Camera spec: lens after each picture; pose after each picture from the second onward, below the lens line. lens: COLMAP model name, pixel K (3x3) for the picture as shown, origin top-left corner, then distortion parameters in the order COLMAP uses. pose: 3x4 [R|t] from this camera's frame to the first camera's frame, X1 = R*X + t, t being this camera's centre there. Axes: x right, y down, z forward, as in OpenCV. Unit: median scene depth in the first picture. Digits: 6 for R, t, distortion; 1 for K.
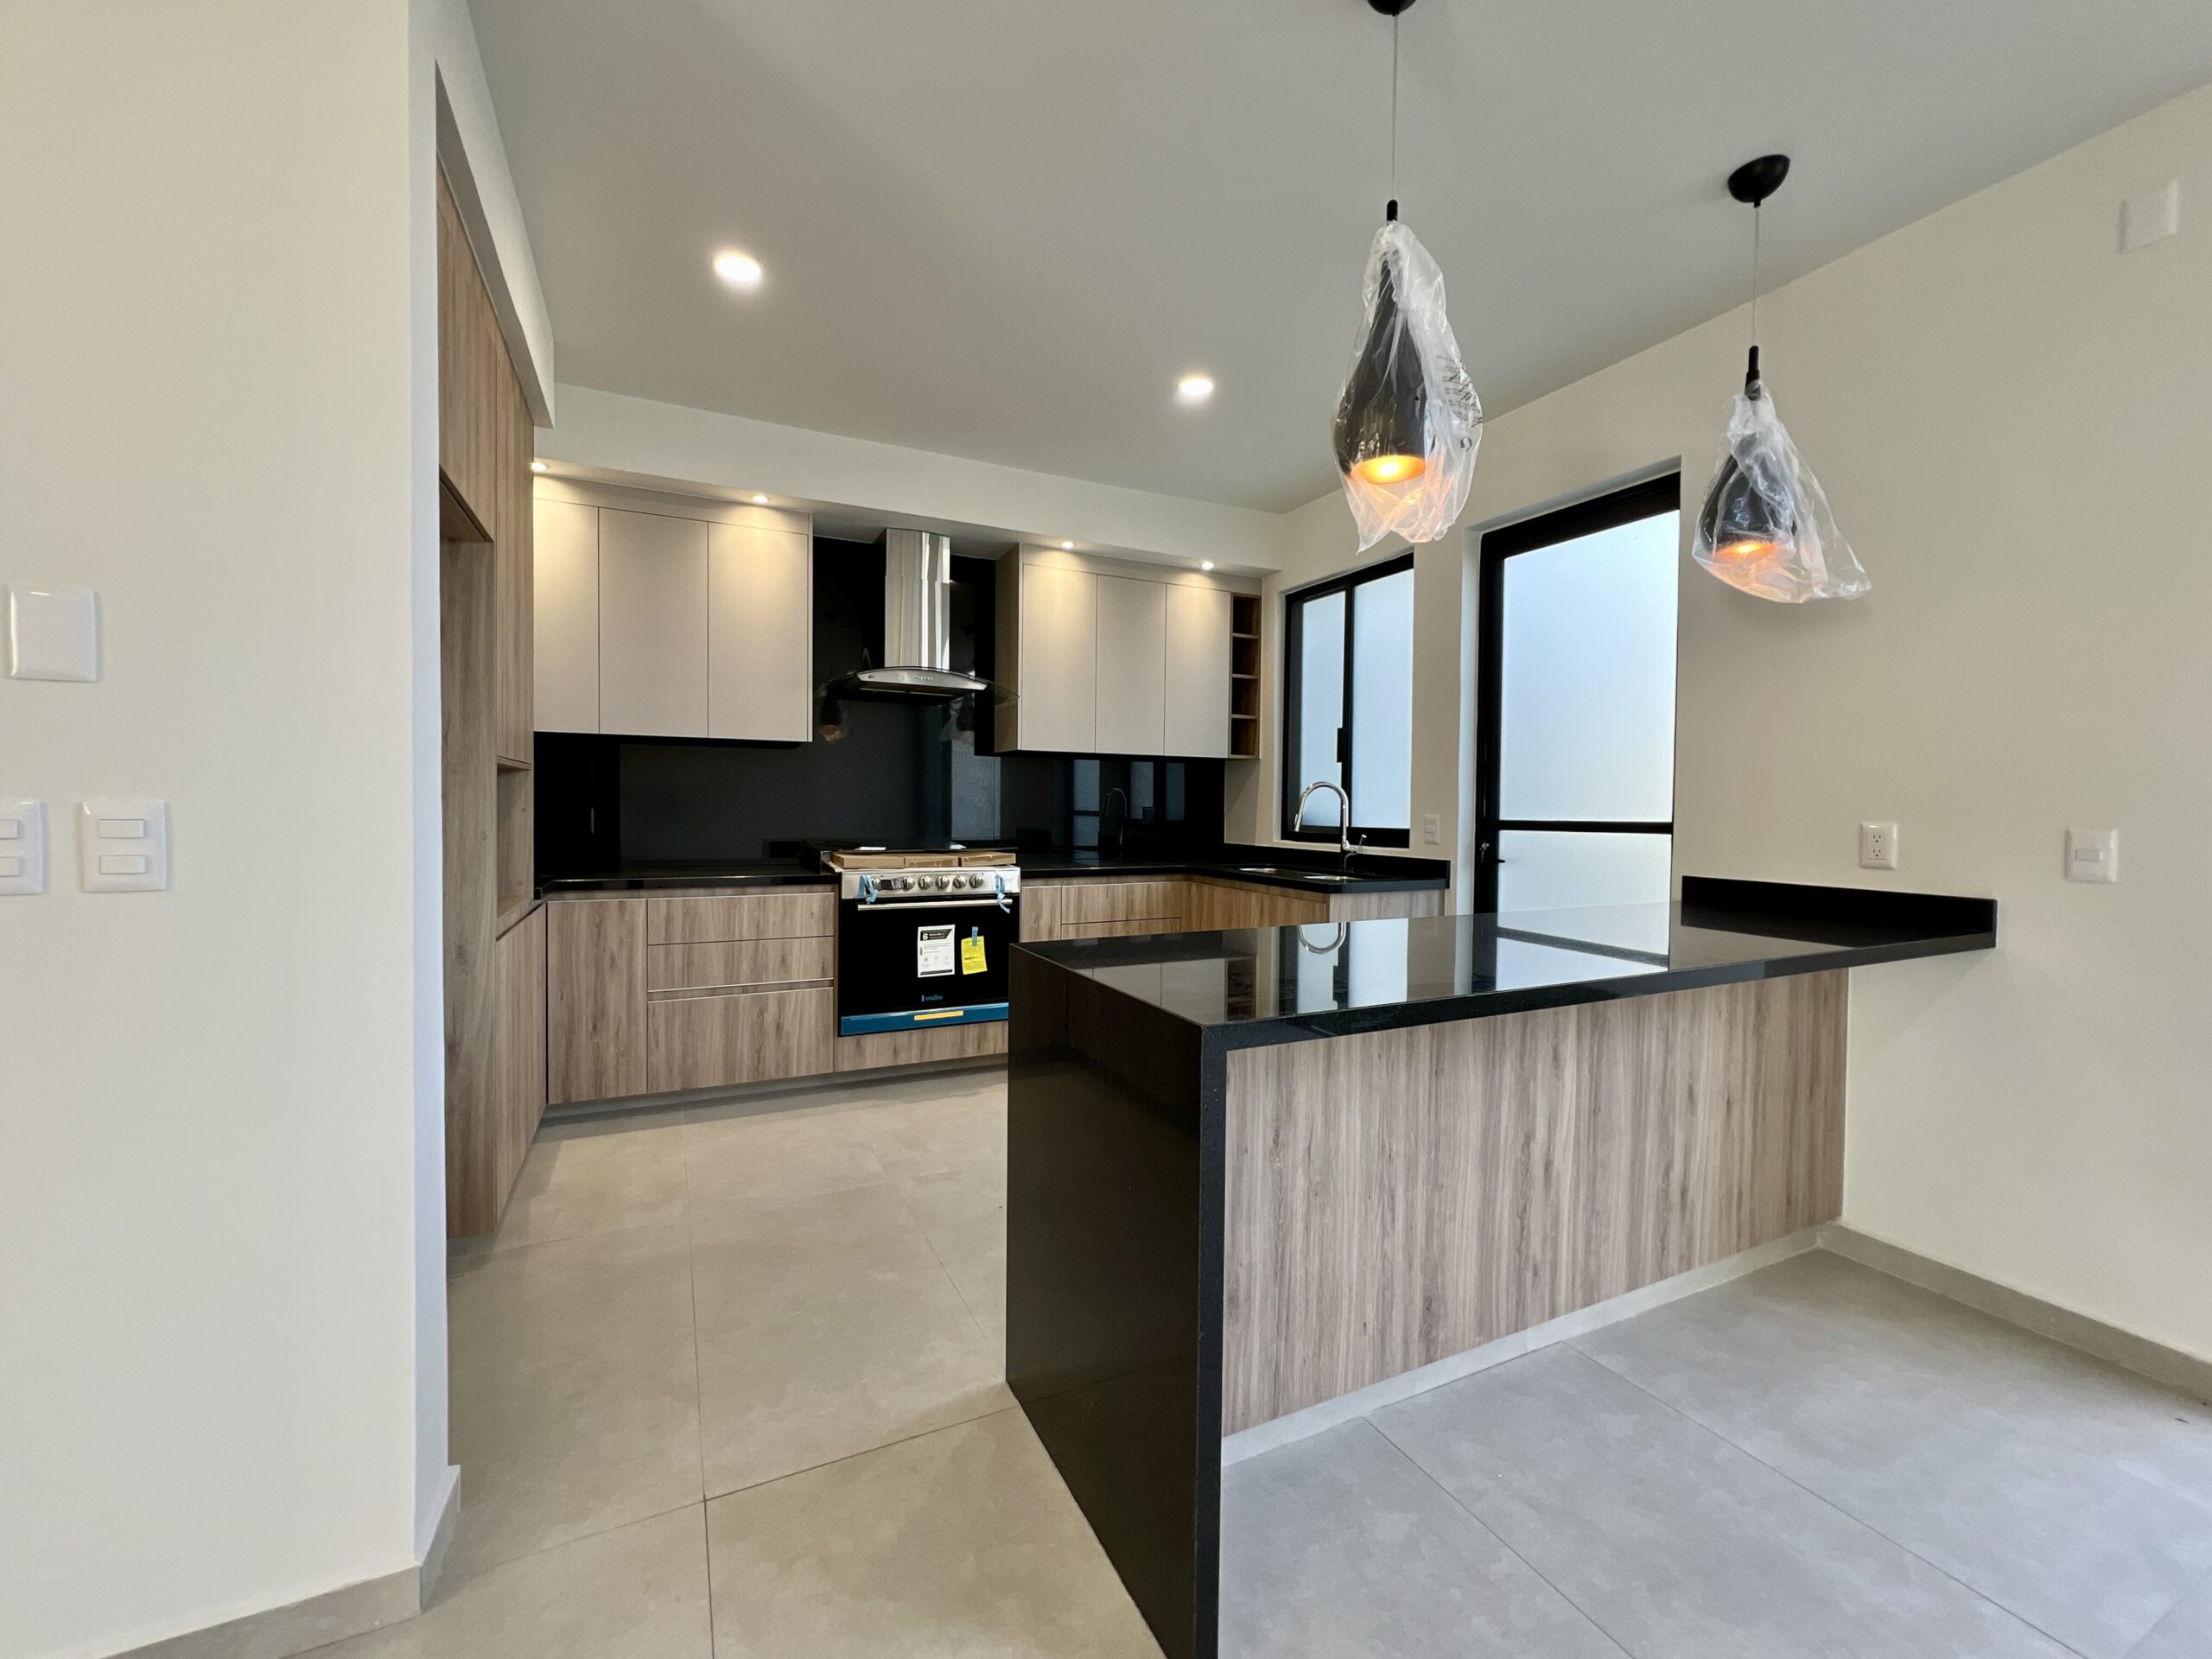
lens RADIAL K [[889.2, 0, 1092.5], [0, 889.2, 828.3], [0, 0, 1]] dist [-0.002085, 0.000515]
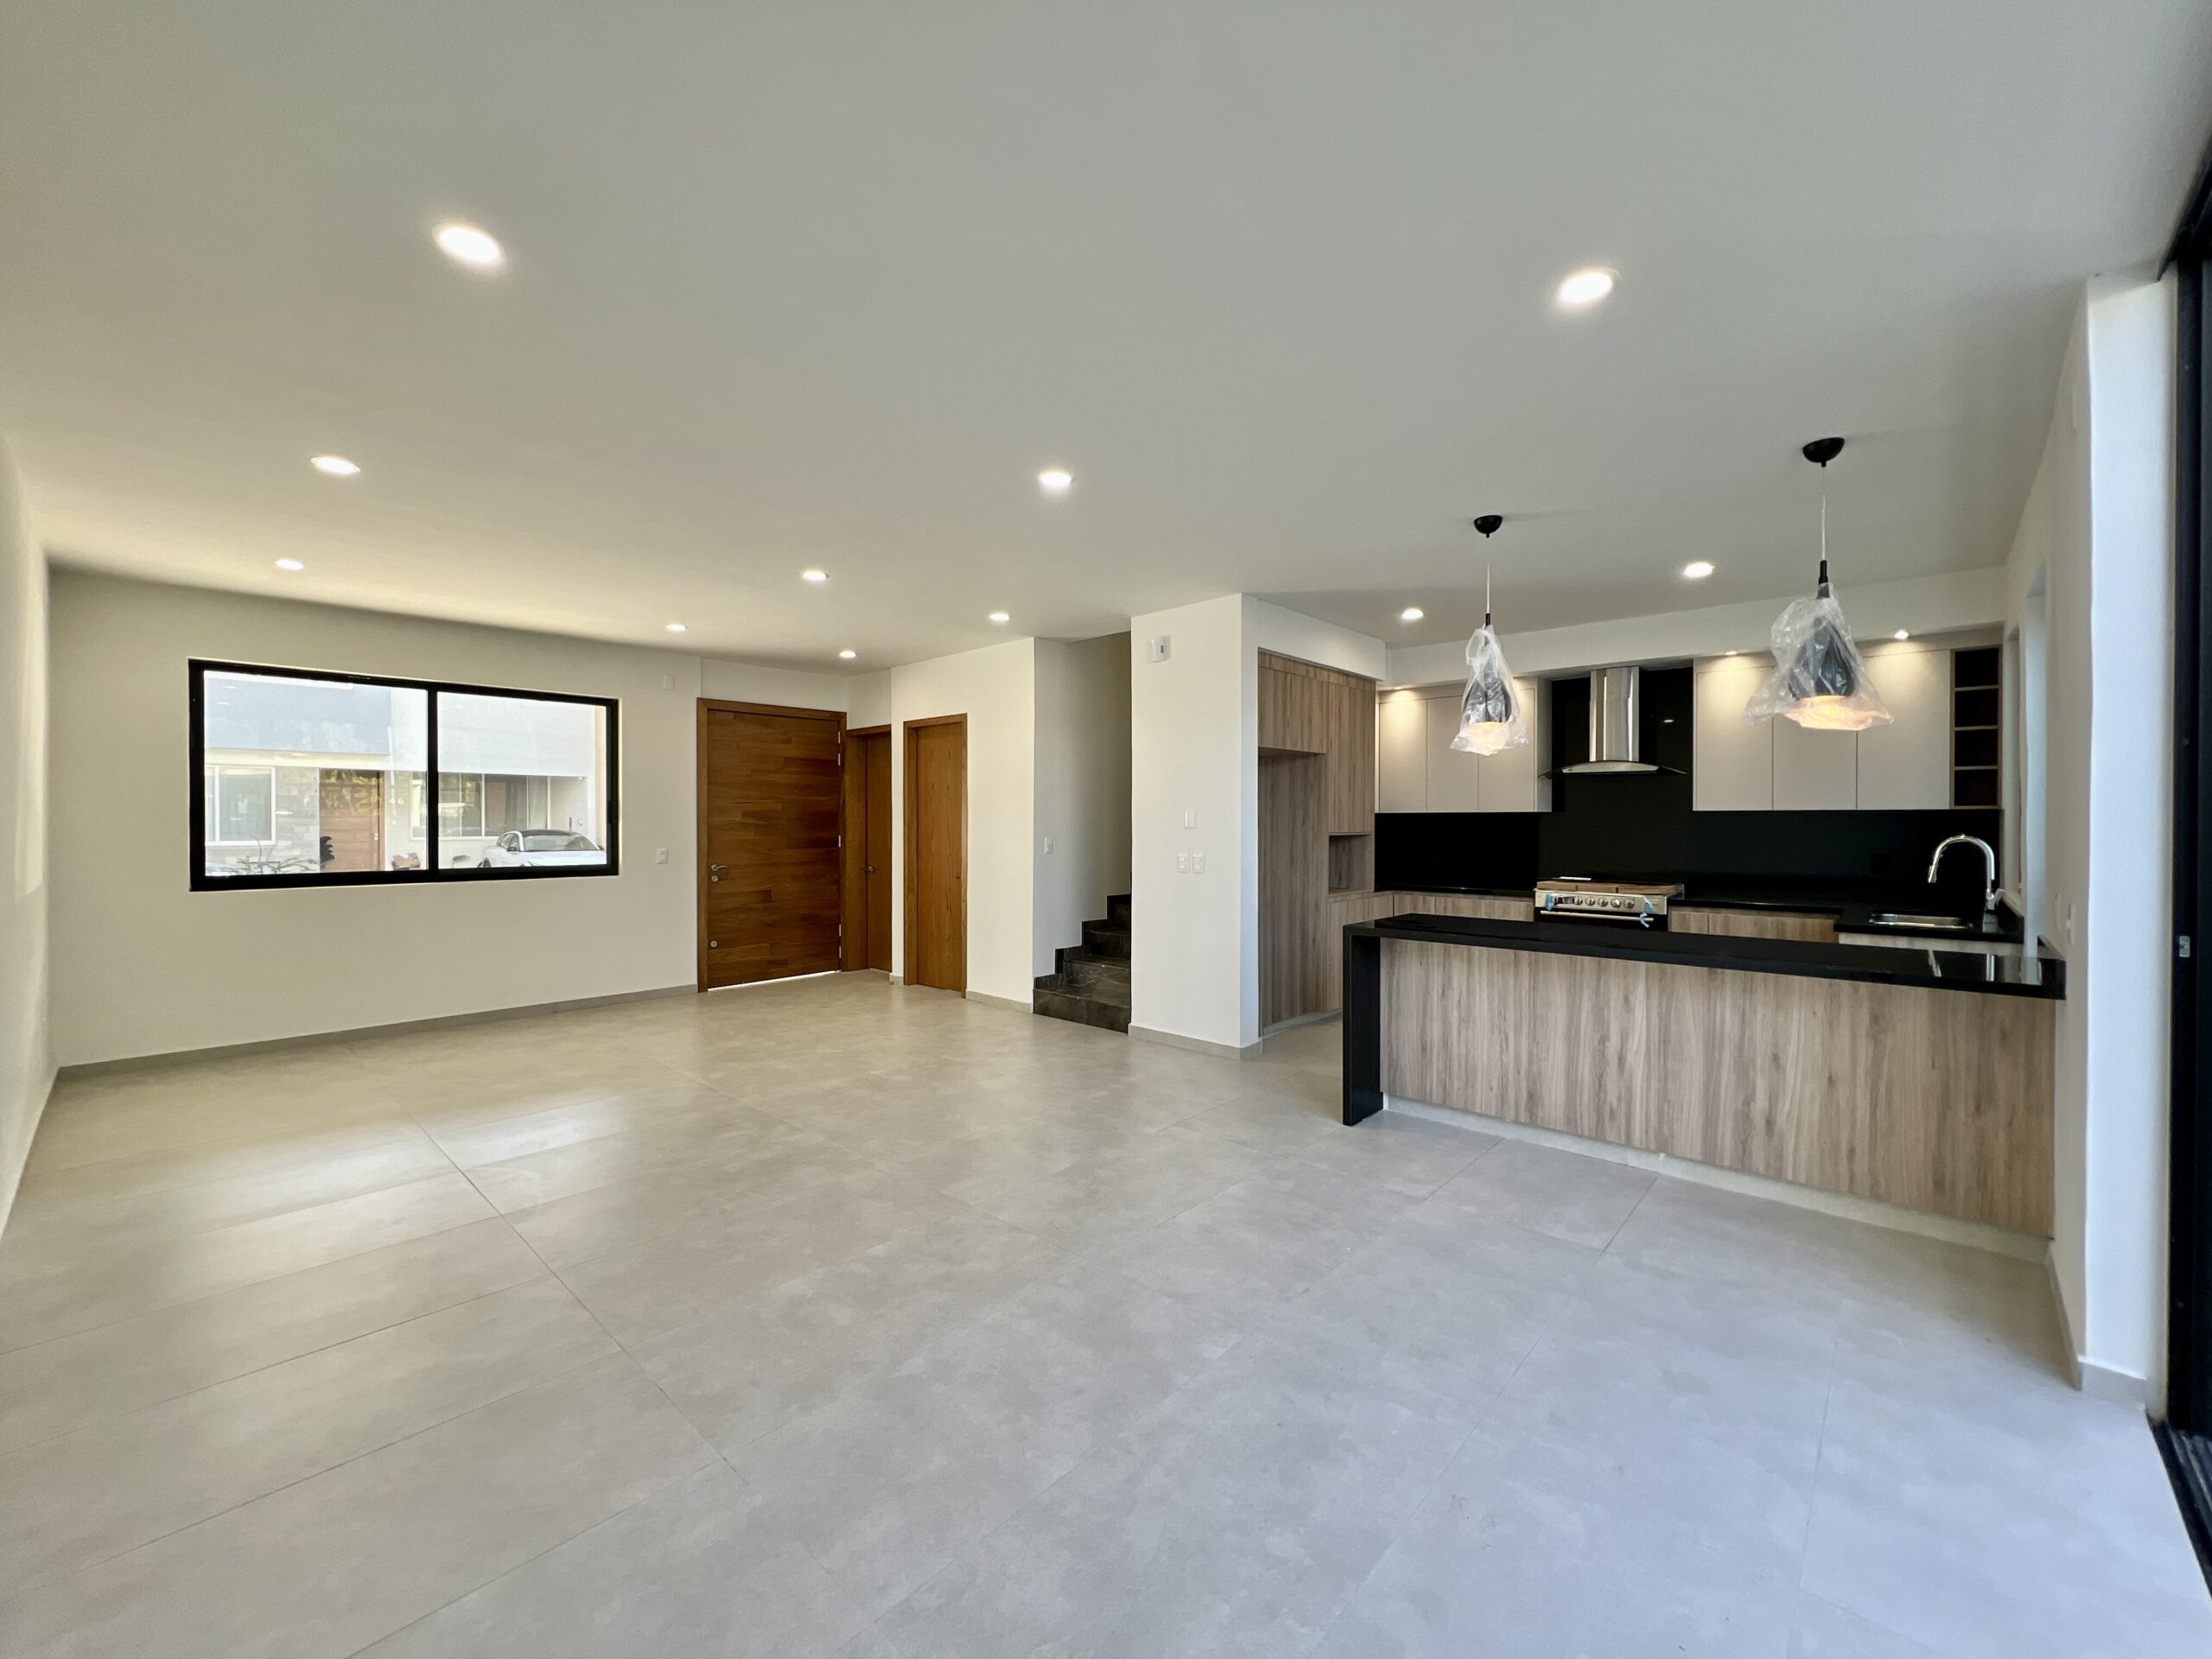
lens RADIAL K [[887.6, 0, 1105.8], [0, 887.6, 822.1], [0, 0, 1]] dist [0.004026, -0.000731]
pose [[0.368255, -0.010082, -0.929670, 1.406042], [-0.021178, 0.999591, -0.019229, -0.044616], [0.929484, 0.026770, 0.367891, -0.538395]]
